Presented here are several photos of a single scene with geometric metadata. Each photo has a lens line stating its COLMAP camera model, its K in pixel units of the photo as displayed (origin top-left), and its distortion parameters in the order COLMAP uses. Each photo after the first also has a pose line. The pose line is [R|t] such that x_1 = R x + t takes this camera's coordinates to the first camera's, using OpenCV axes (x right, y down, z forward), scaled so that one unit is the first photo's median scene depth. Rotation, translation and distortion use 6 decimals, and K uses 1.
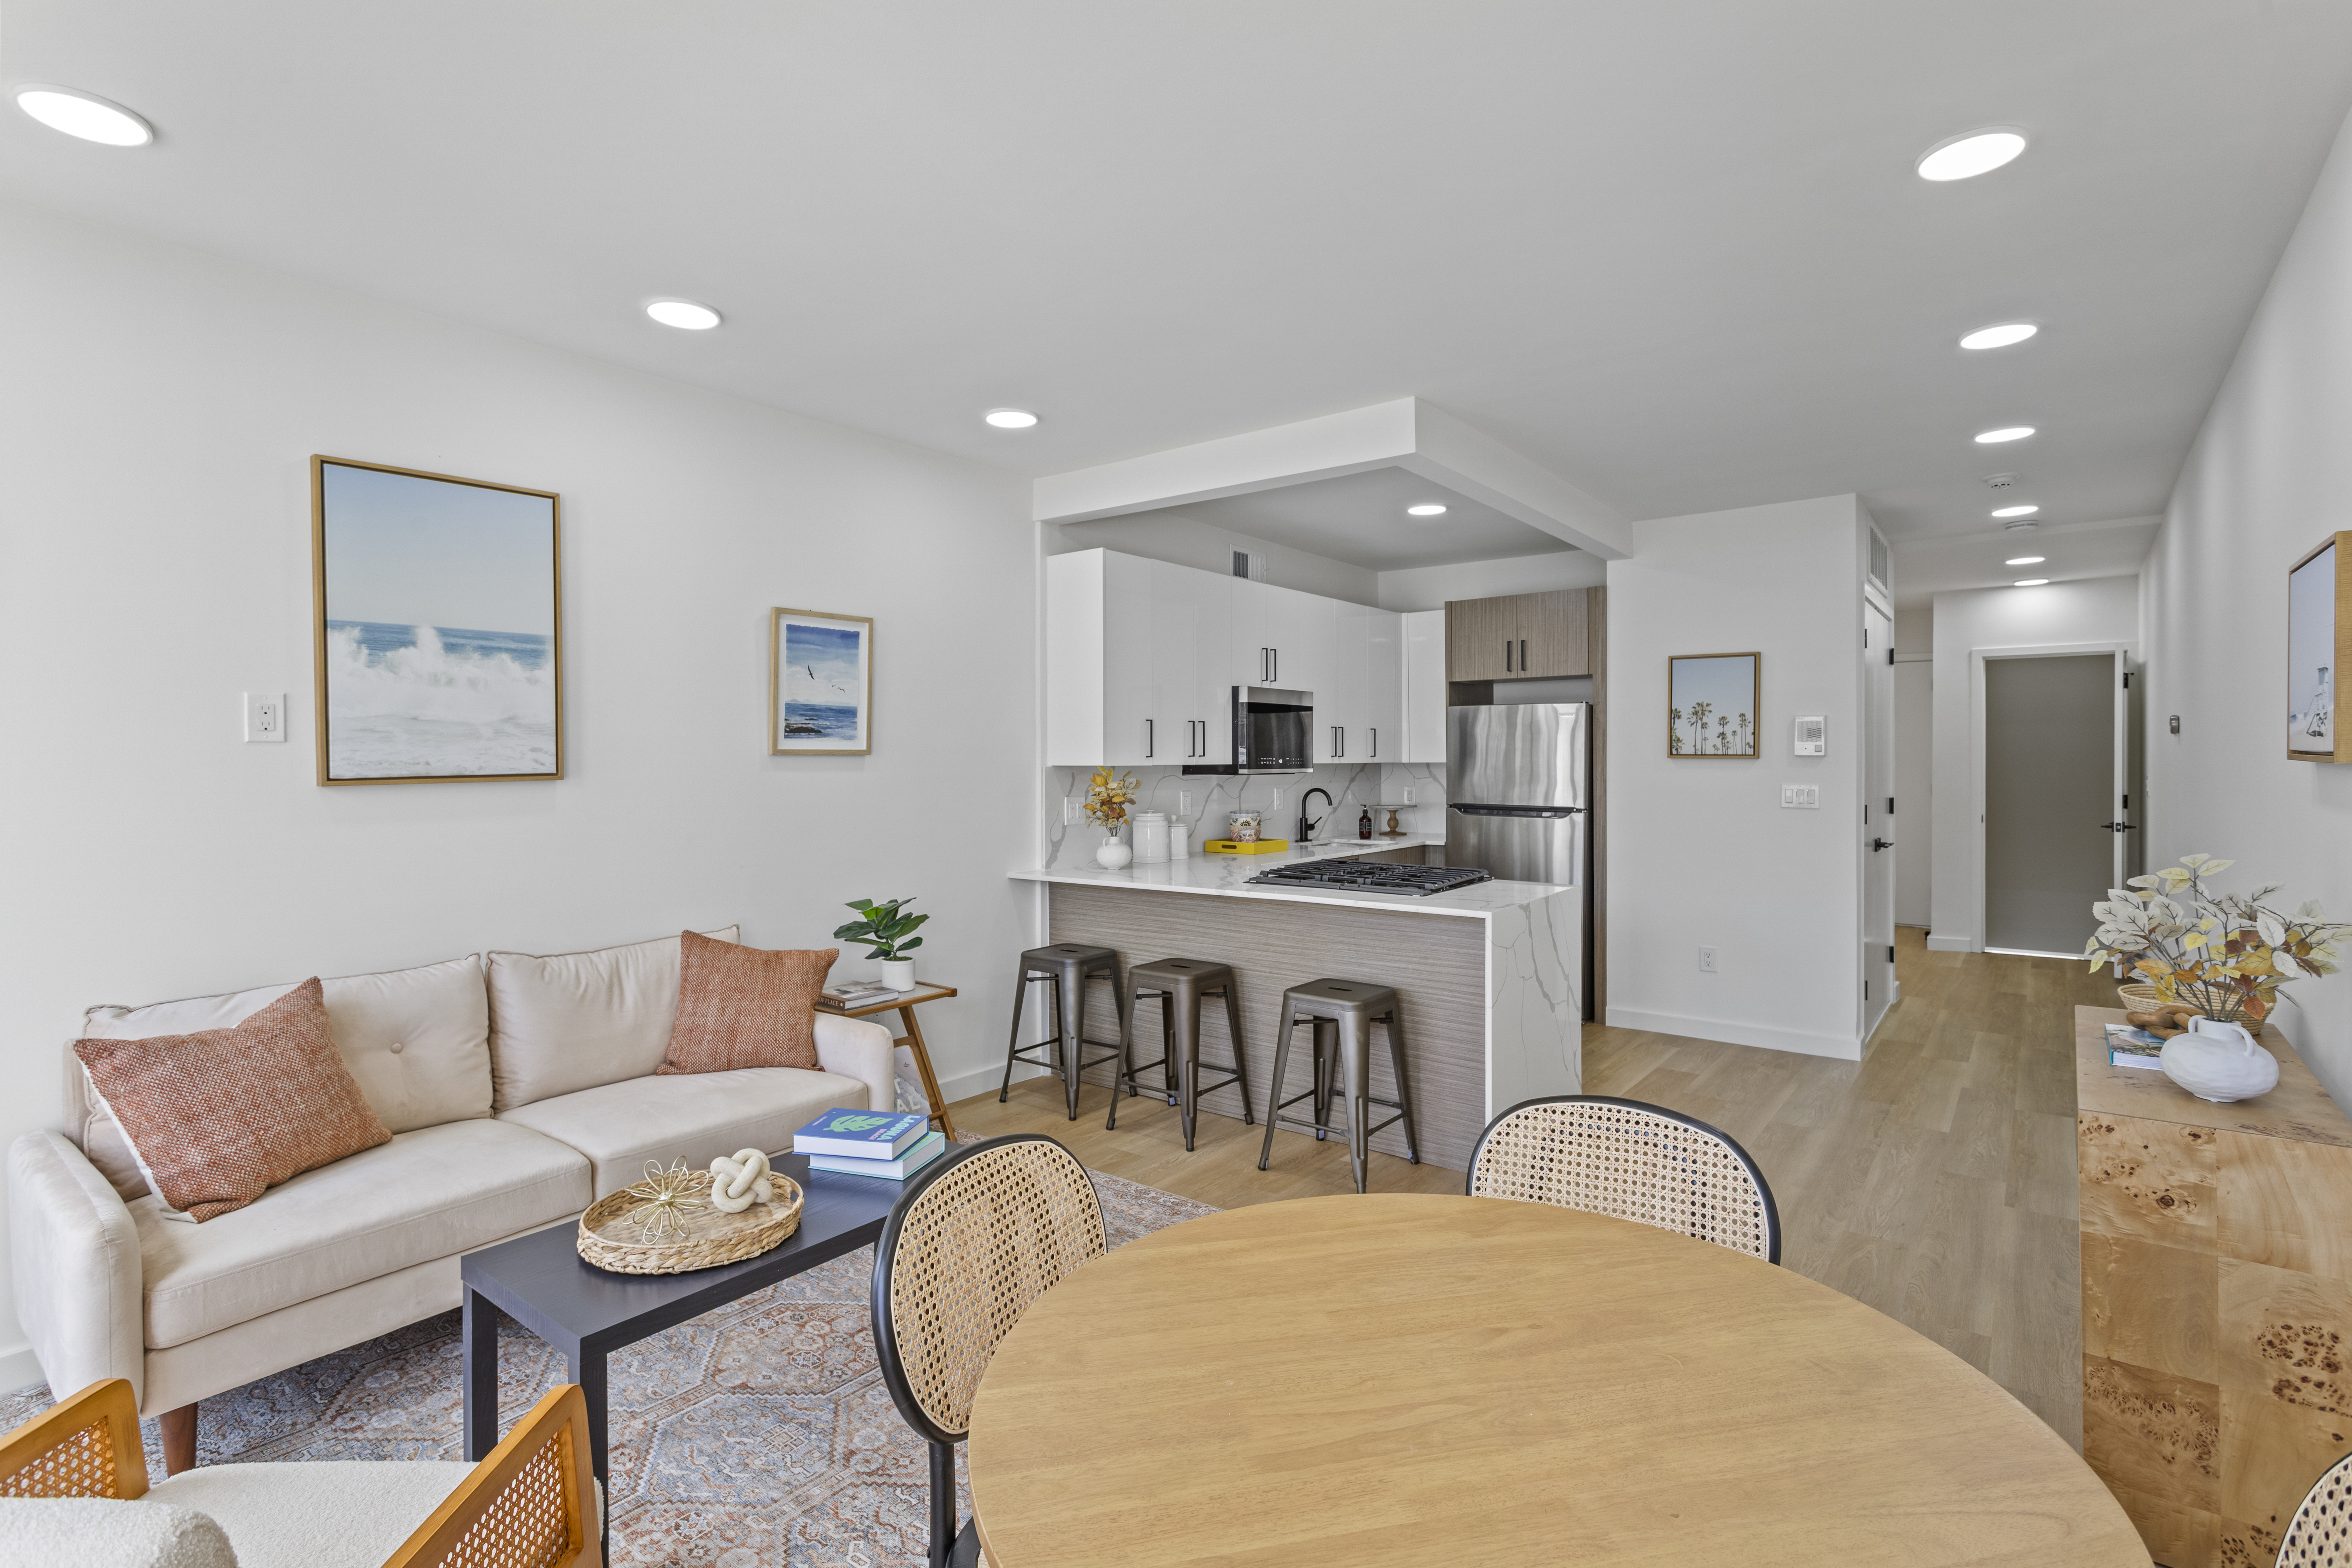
lens RADIAL K [[1133.3, 0, 1175.1], [0, 1133.3, 767.0], [0, 0, 1]] dist [0.005225, 0.002913]
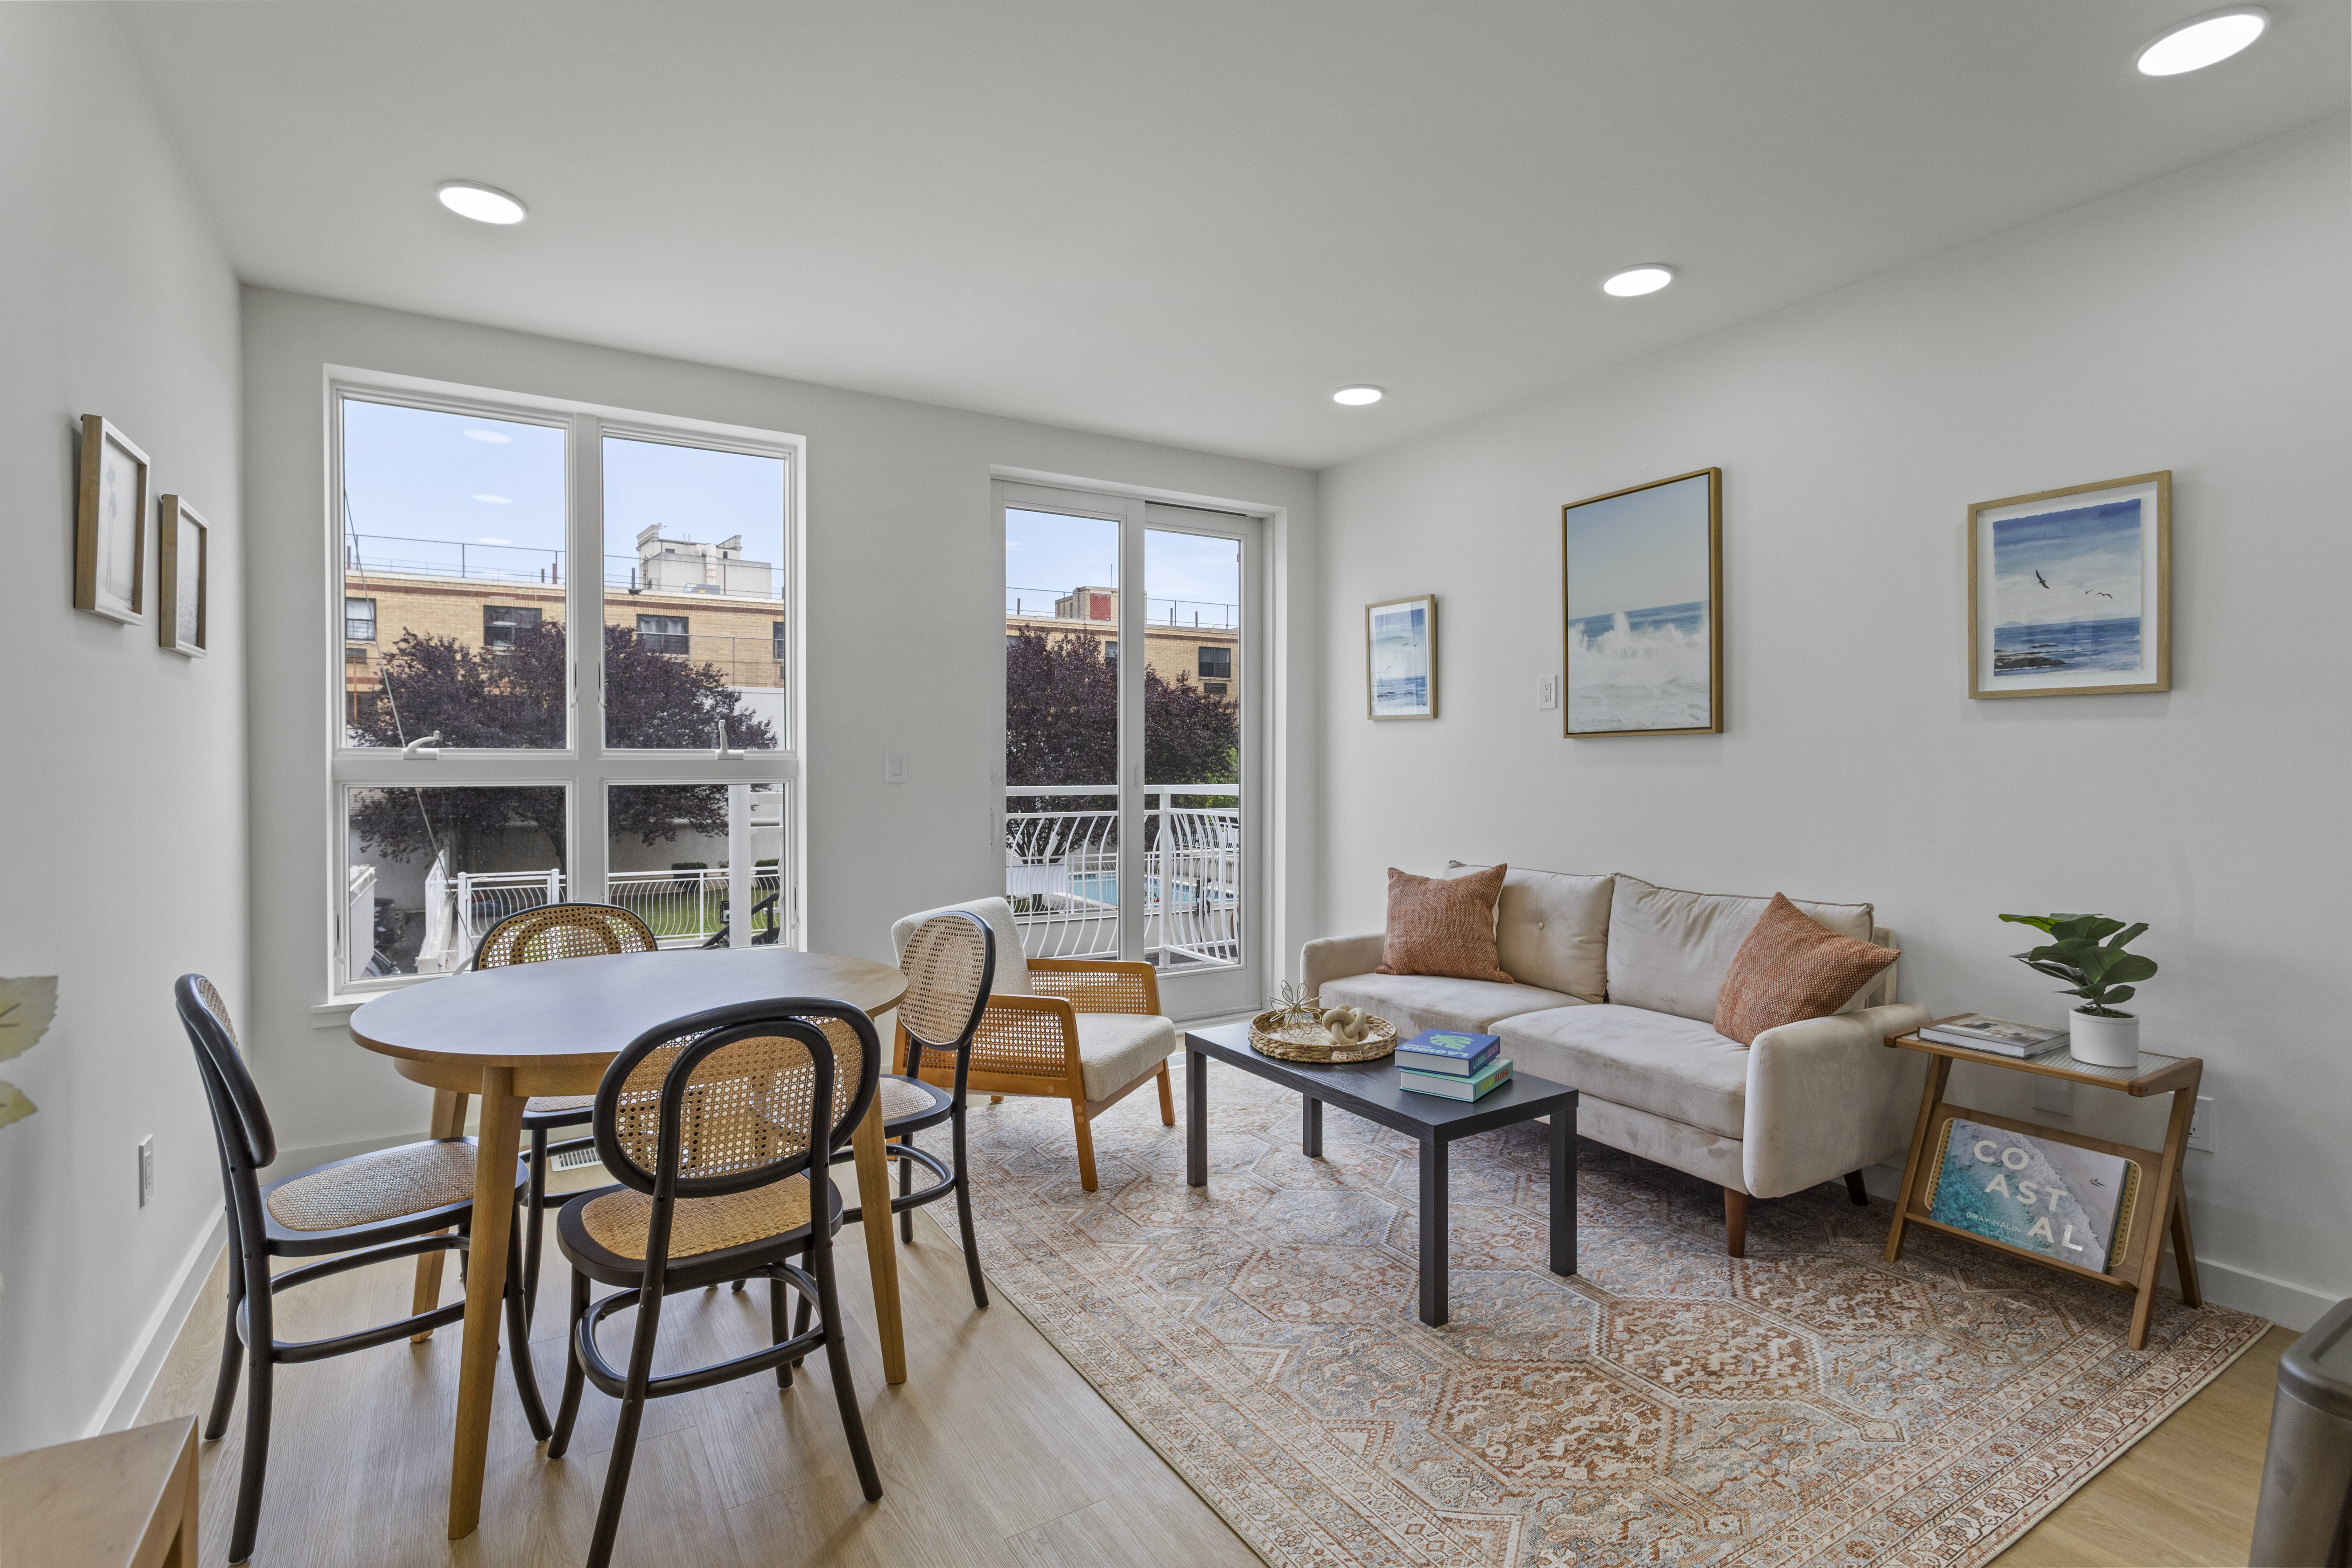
lens RADIAL K [[1133.3, 0, 1174.6], [0, 1133.3, 776.7], [0, 0, 1]] dist [0.005225, 0.002913]
pose [[-0.353330, 0.014543, -0.935386, 0.402617], [-0.008354, 0.999790, 0.018700, 0.022968], [0.935462, 0.014422, -0.353134, 0.562888]]
